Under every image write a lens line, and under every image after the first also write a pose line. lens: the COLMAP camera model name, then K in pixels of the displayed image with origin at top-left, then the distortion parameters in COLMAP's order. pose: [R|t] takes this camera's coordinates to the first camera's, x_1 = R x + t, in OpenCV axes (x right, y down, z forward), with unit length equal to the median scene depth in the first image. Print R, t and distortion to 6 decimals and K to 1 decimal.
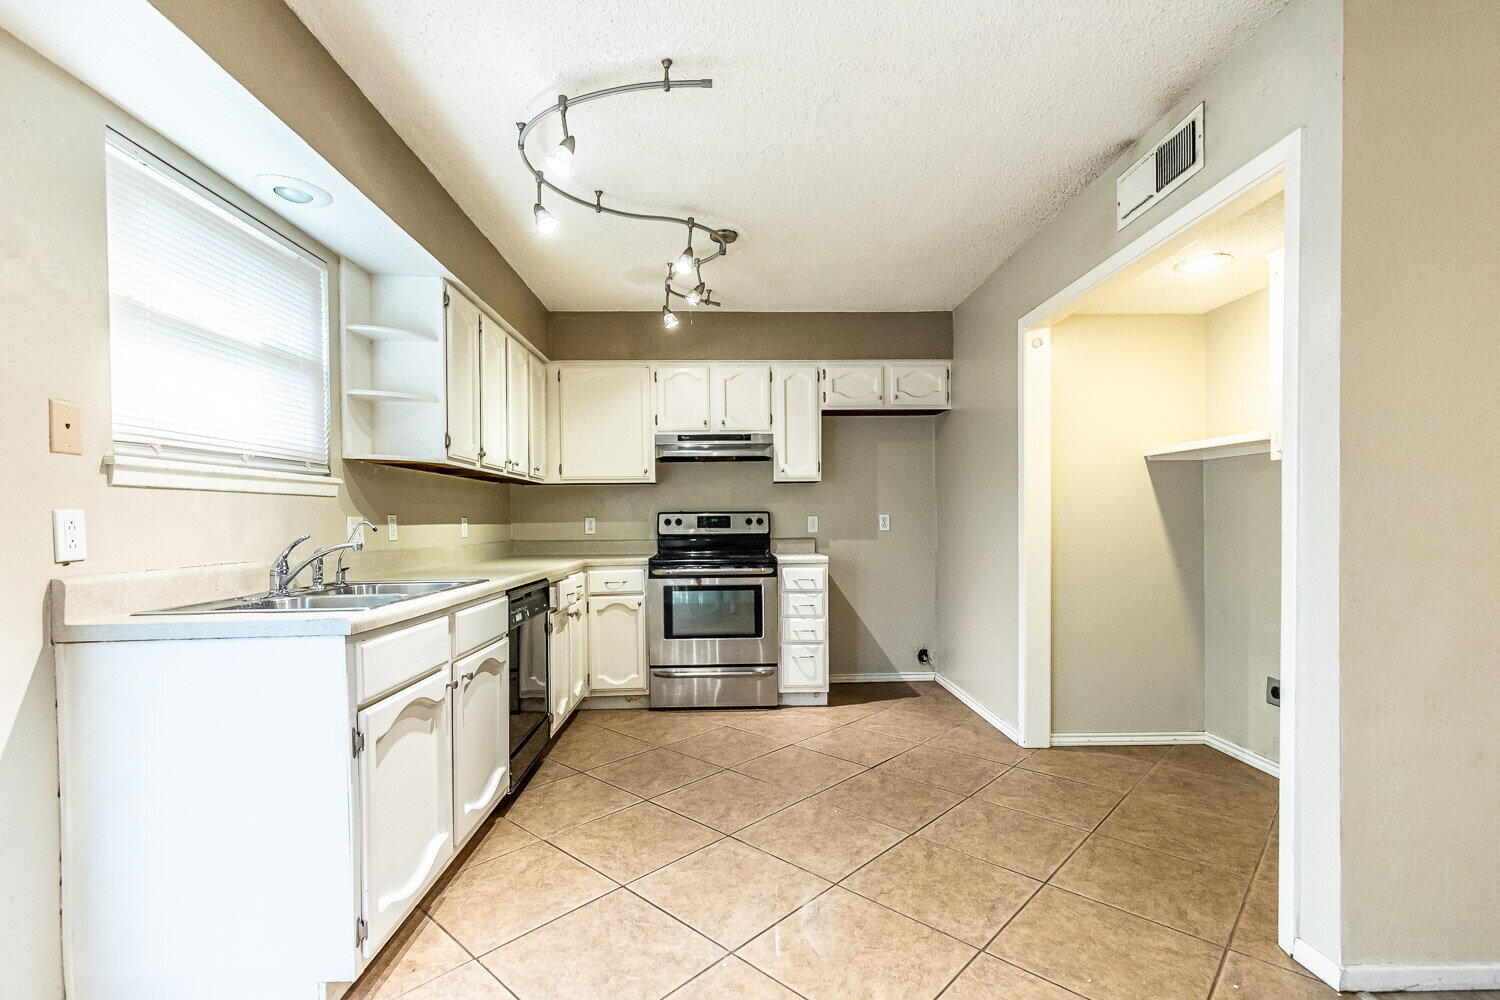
lens RADIAL K [[673.0, 0, 738.6], [0, 673.0, 526.4], [0, 0, 1]] dist [0.011766, -0.002042]
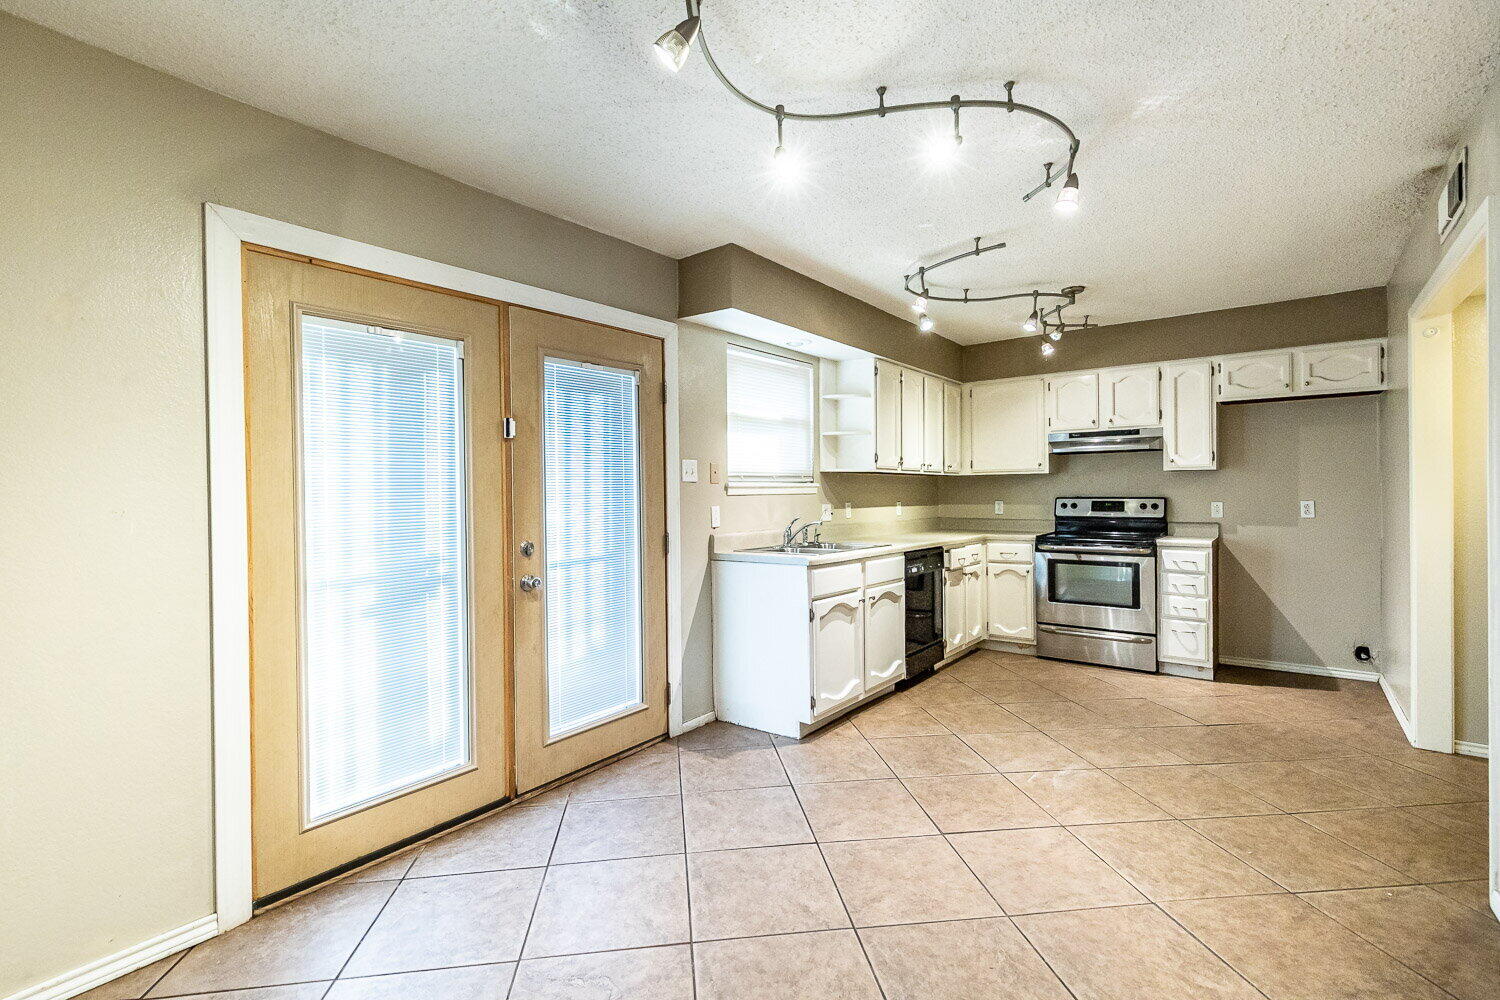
lens RADIAL K [[673.0, 0, 750.0], [0, 673.0, 491.5], [0, 0, 1]] dist [0.011766, -0.002042]
pose [[0.773827, 0.002430, -0.633392, 0.250032], [-0.006344, 0.999972, -0.003915, -0.026485], [0.633365, 0.007048, 0.773821, -0.307800]]
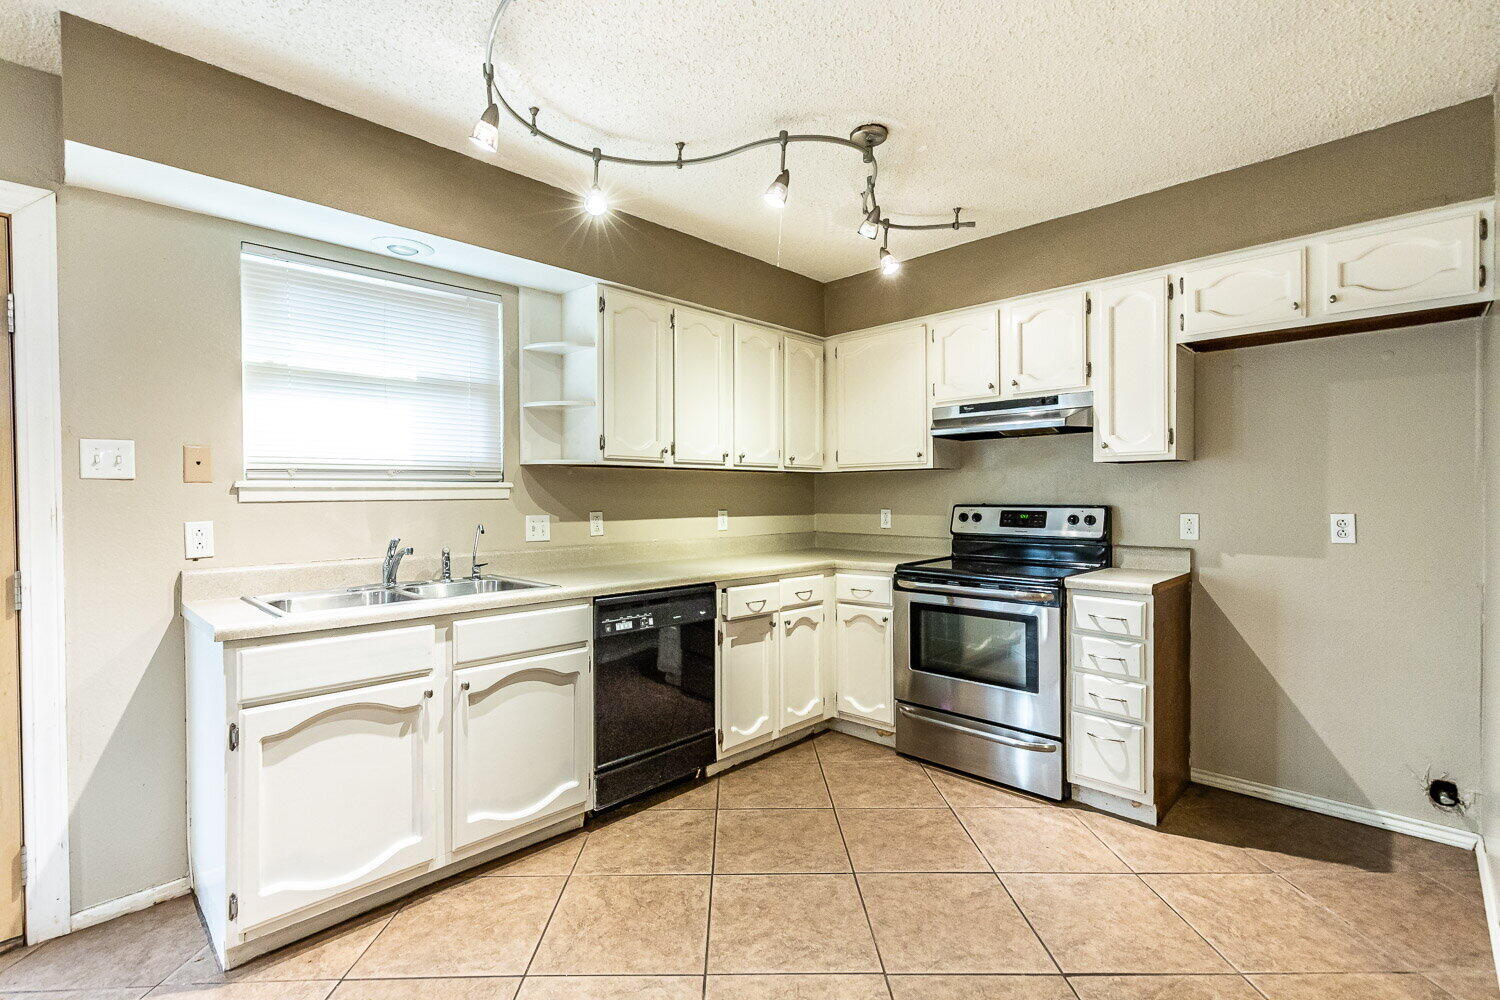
lens RADIAL K [[673.0, 0, 752.4], [0, 673.0, 498.9], [0, 0, 1]] dist [0.011766, -0.002042]
pose [[0.701979, 0.009825, -0.712130, 0.319126], [-0.008332, 0.999950, 0.005582, -0.034179], [0.712149, 0.002015, 0.702025, 0.314012]]
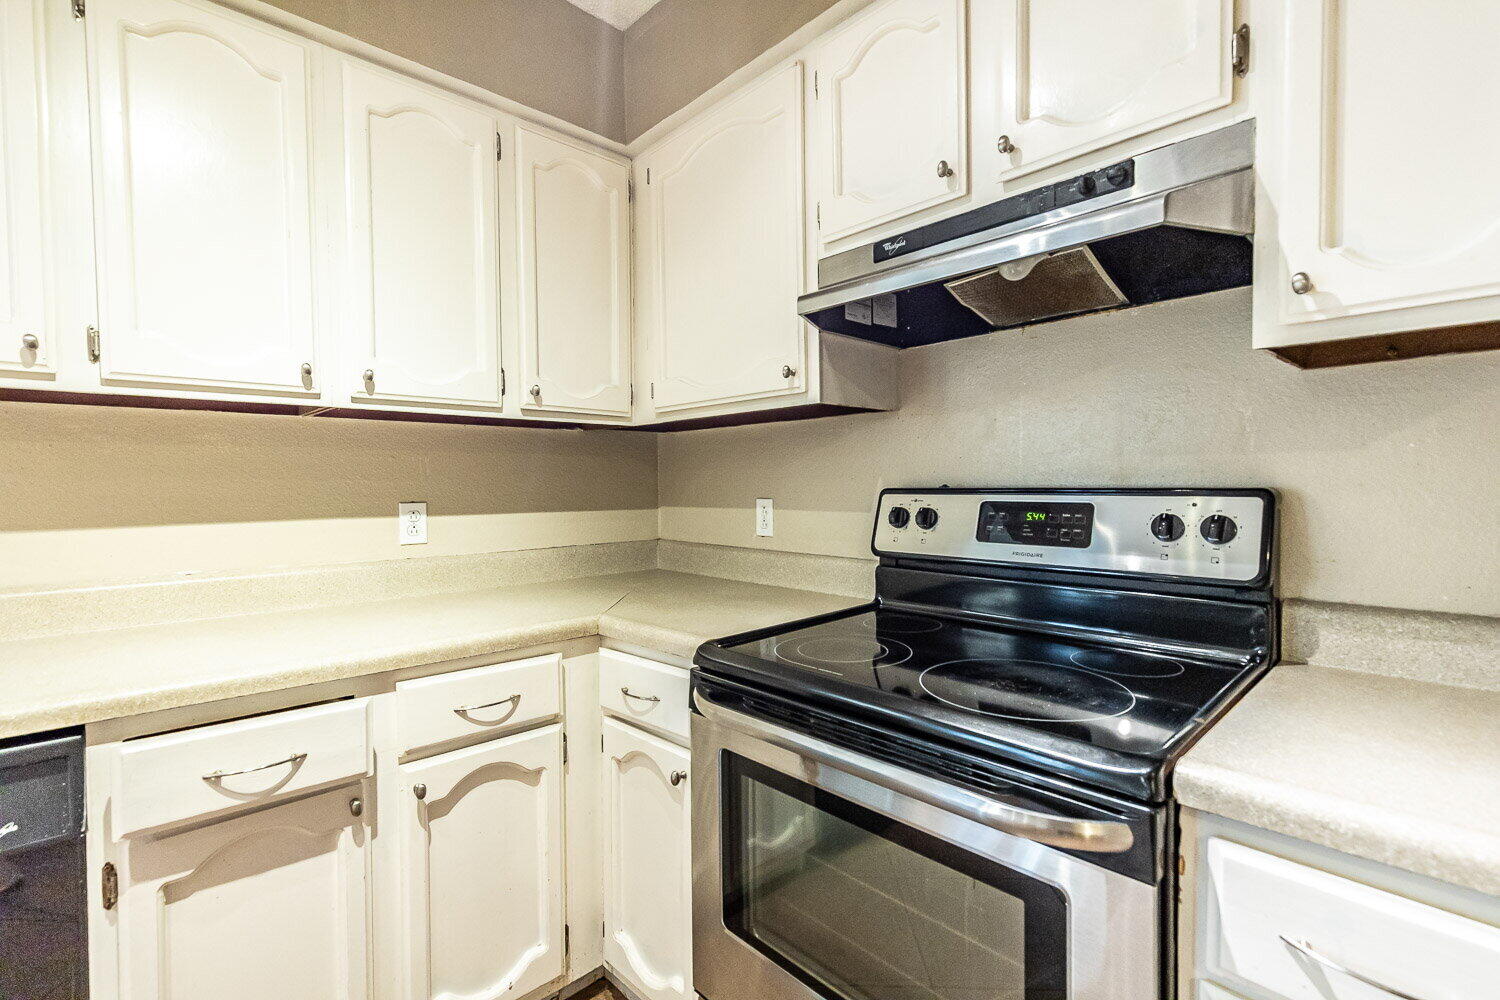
lens RADIAL K [[673.0, 0, 752.1], [0, 673.0, 498.7], [0, 0, 1]] dist [0.011766, -0.002042]
pose [[0.674337, 0.021269, -0.738118, 0.113049], [-0.003480, 0.999666, 0.025626, -0.027834], [0.738416, -0.014712, 0.674185, 0.810751]]
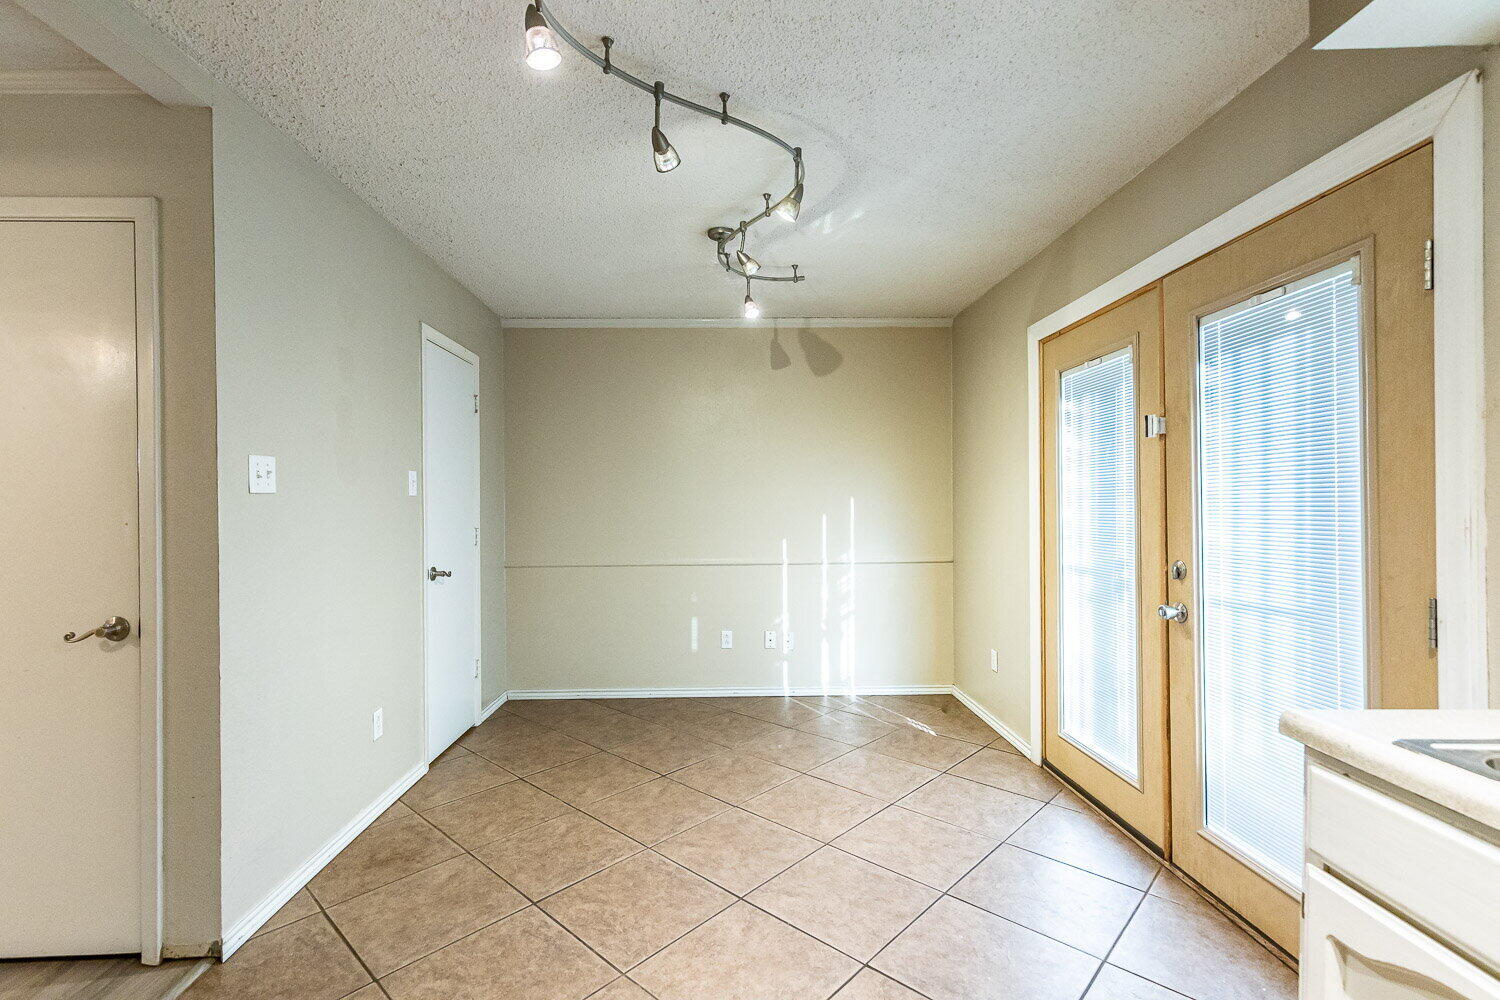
lens RADIAL K [[673.0, 0, 718.7], [0, 673.0, 502.4], [0, 0, 1]] dist [0.011766, -0.002042]
pose [[-0.999612, 0.016799, 0.022234, 0.001938], [0.017177, 0.999709, 0.016922, -0.041035], [-0.021943, 0.017297, -0.999610, 0.650451]]
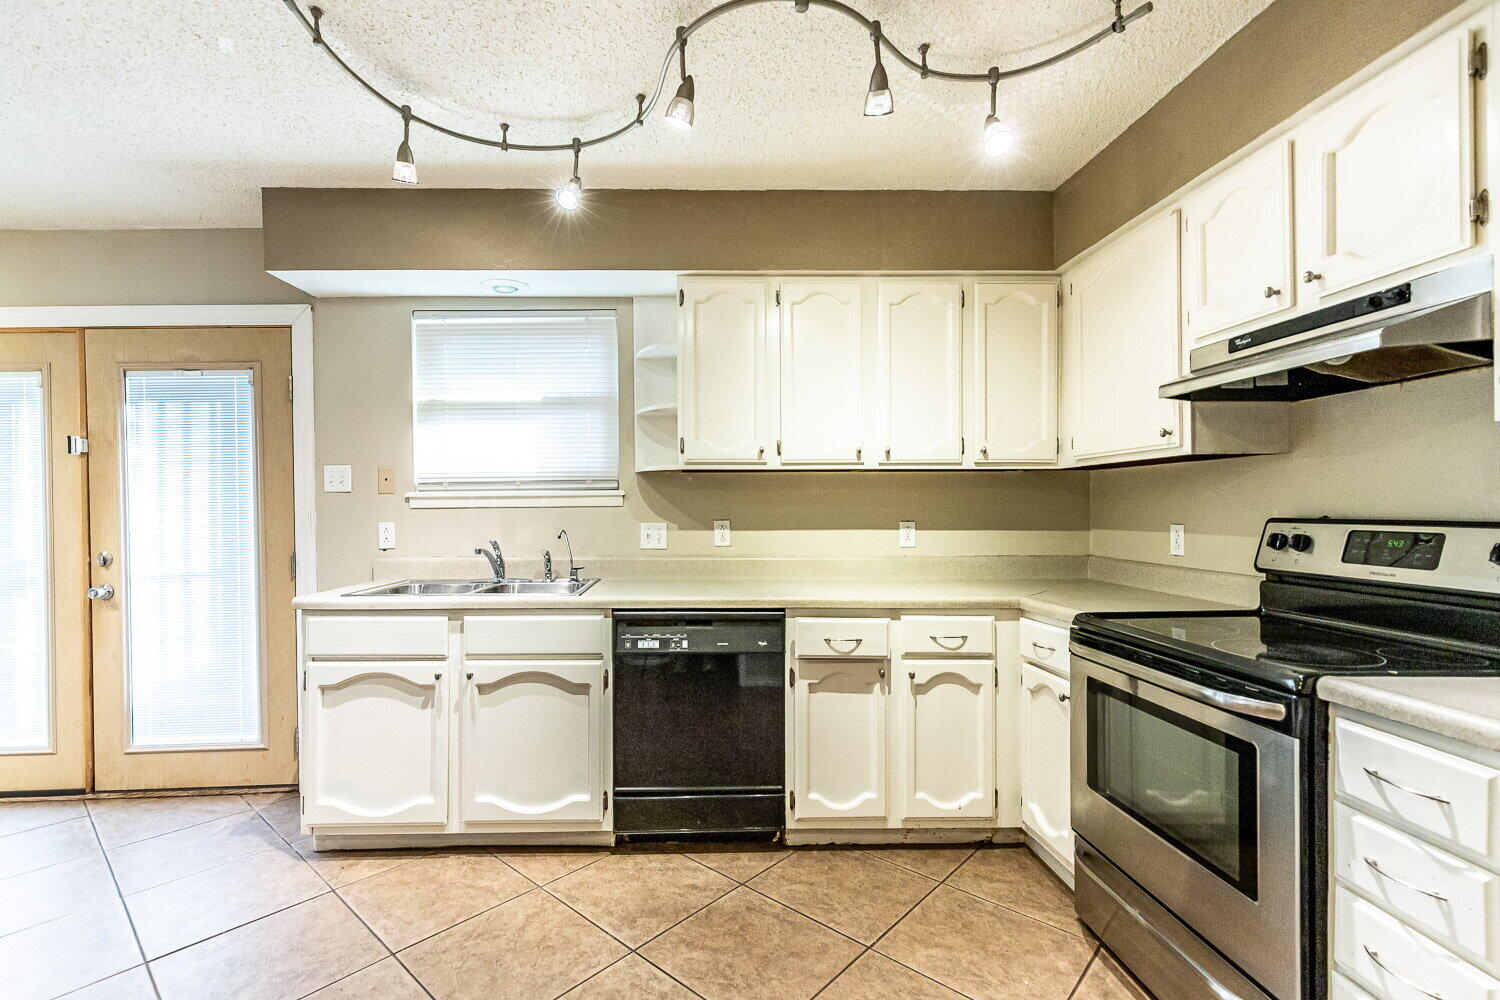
lens RADIAL K [[689.2, 0, 706.1], [0, 689.2, 509.3], [0, 0, 1]] dist [0.010546, -0.001734]
pose [[0.003435, 0.012866, -0.999911, 0.379616], [-0.004442, 0.999908, 0.012851, -0.034892], [0.999984, 0.004398, 0.003492, 0.724403]]
